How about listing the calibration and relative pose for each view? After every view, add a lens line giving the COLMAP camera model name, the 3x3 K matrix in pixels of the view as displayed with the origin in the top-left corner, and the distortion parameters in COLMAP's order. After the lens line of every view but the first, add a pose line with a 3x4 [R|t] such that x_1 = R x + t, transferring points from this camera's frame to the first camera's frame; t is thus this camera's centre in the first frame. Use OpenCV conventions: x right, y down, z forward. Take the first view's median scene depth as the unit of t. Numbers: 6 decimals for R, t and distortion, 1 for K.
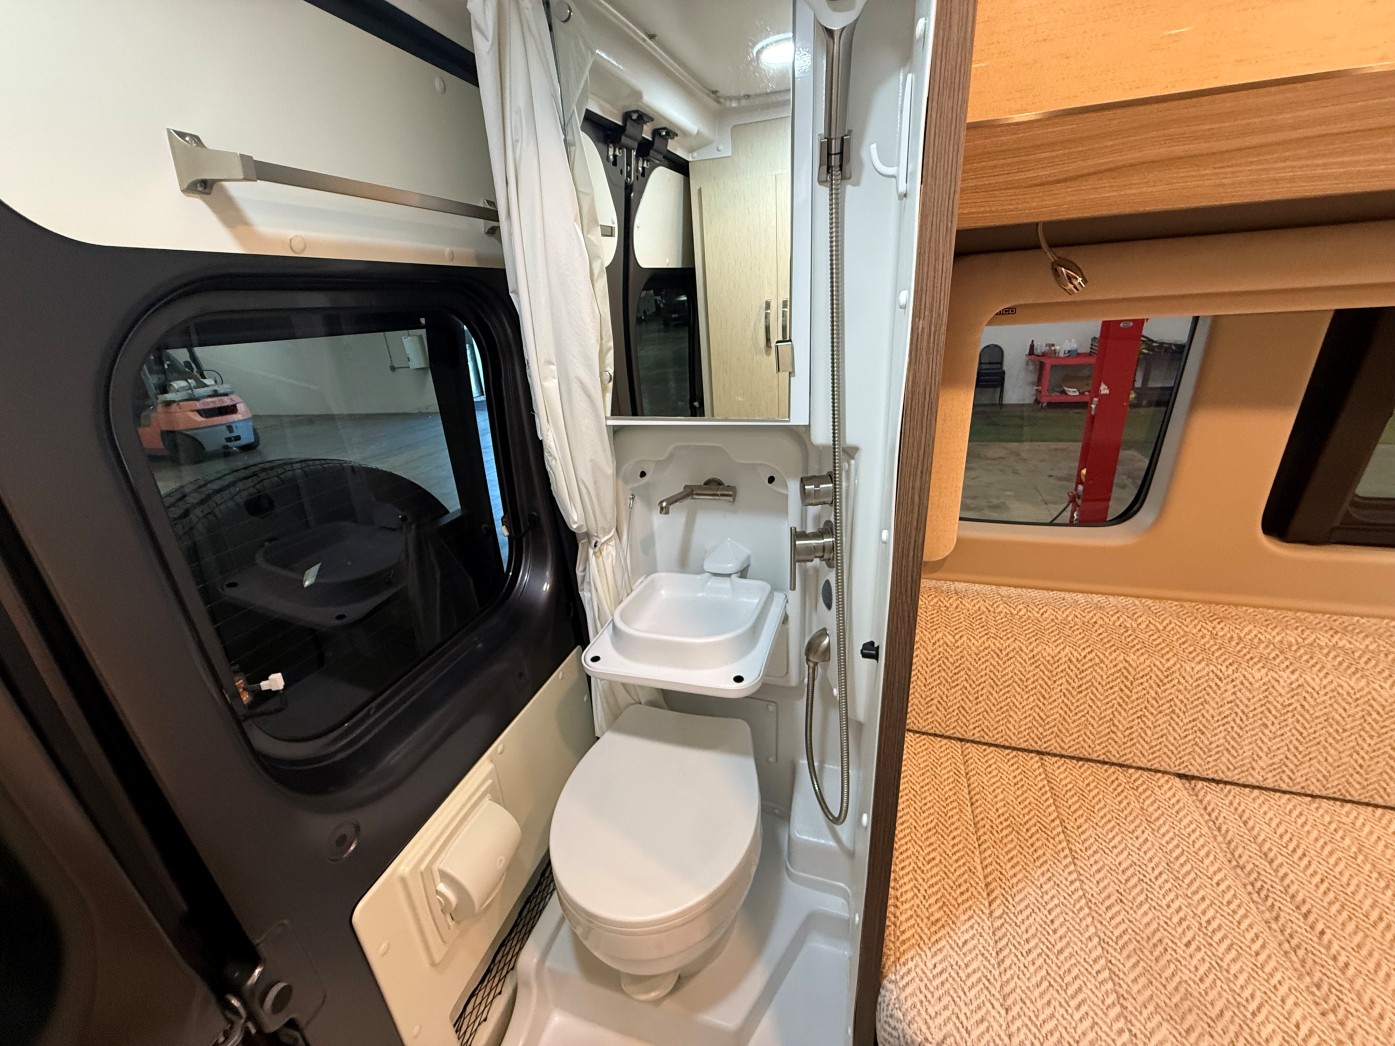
lens RADIAL K [[553.0, 0, 690.6], [0, 553.0, 520.0], [0, 0, 1]] dist [-0.000660, -0.001169]
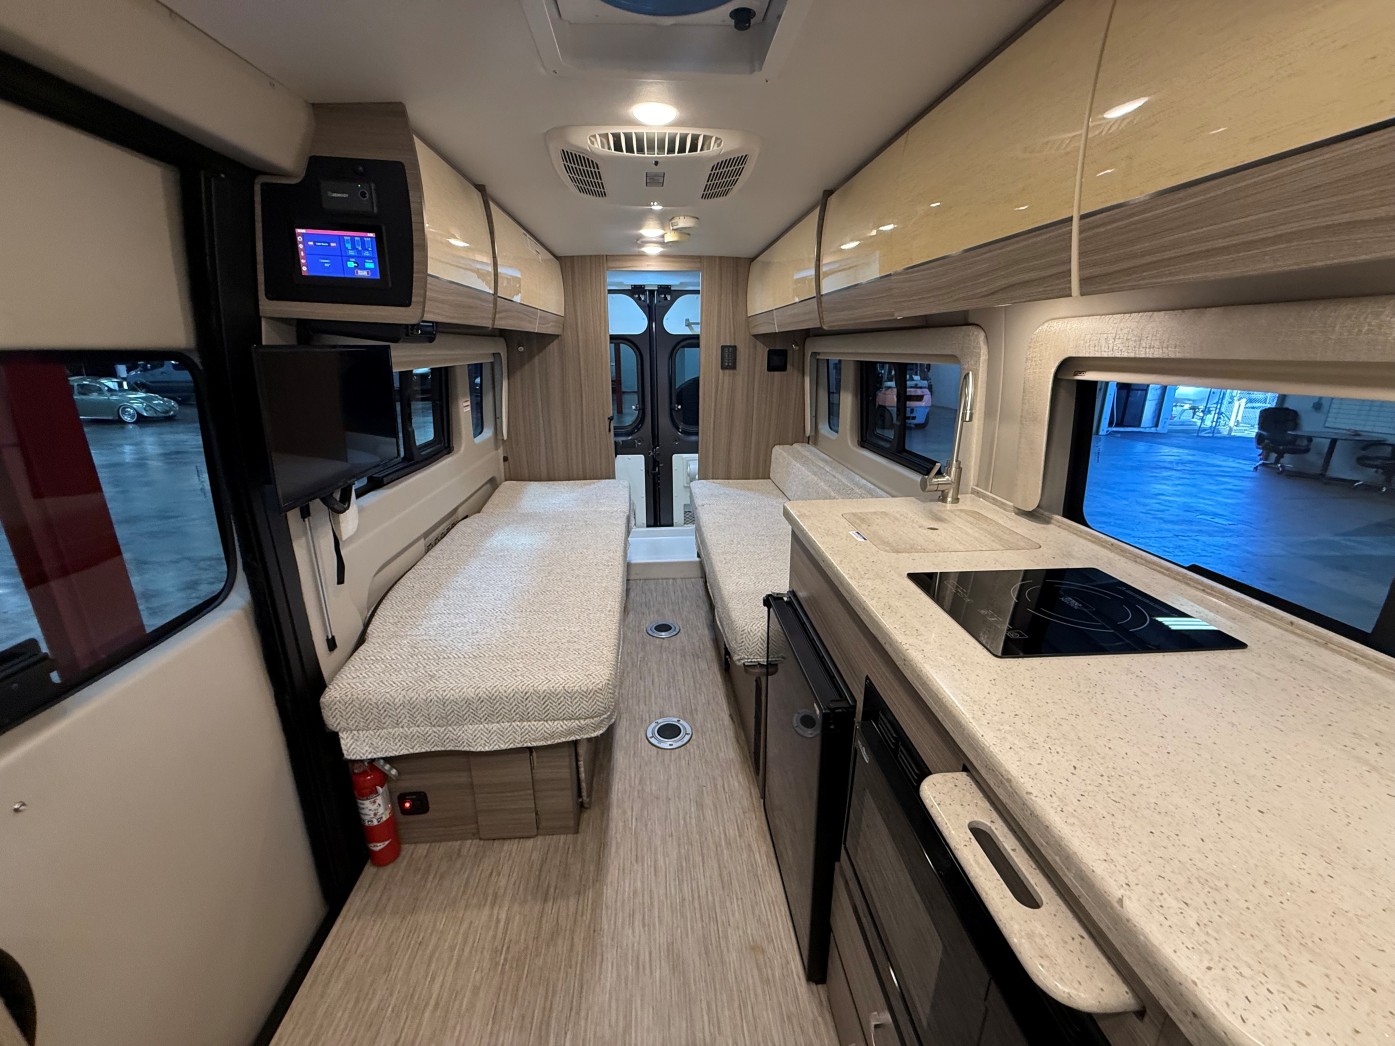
lens RADIAL K [[553.0, 0, 691.6], [0, 553.0, 523.6], [0, 0, 1]] dist [-0.000660, -0.001169]
pose [[0.364322, 0.337312, -0.868038, 2.952682], [-0.355650, 0.911845, 0.205065, 0.112701], [0.860687, 0.234008, 0.452170, -0.752322]]
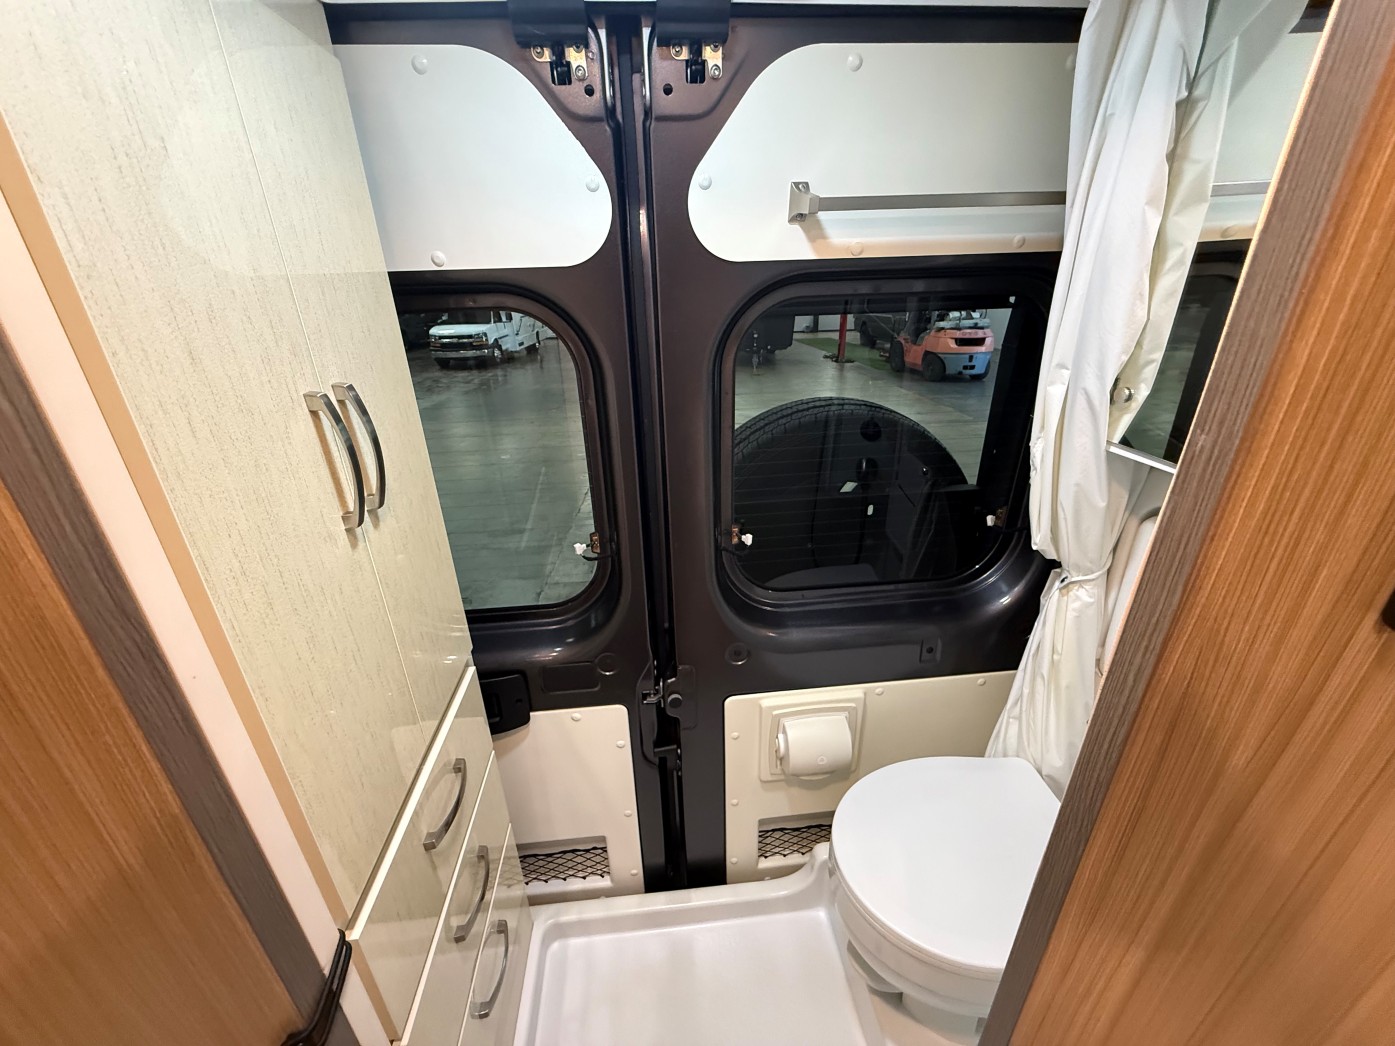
lens RADIAL K [[553.0, 0, 692.8], [0, 553.0, 521.0], [0, 0, 1]] dist [-0.000660, -0.001169]
pose [[0.383849, 0.411430, -0.826671, 0.286010], [-0.328627, 0.897505, 0.294091, -0.100249], [0.862939, 0.158780, 0.479714, 0.074284]]
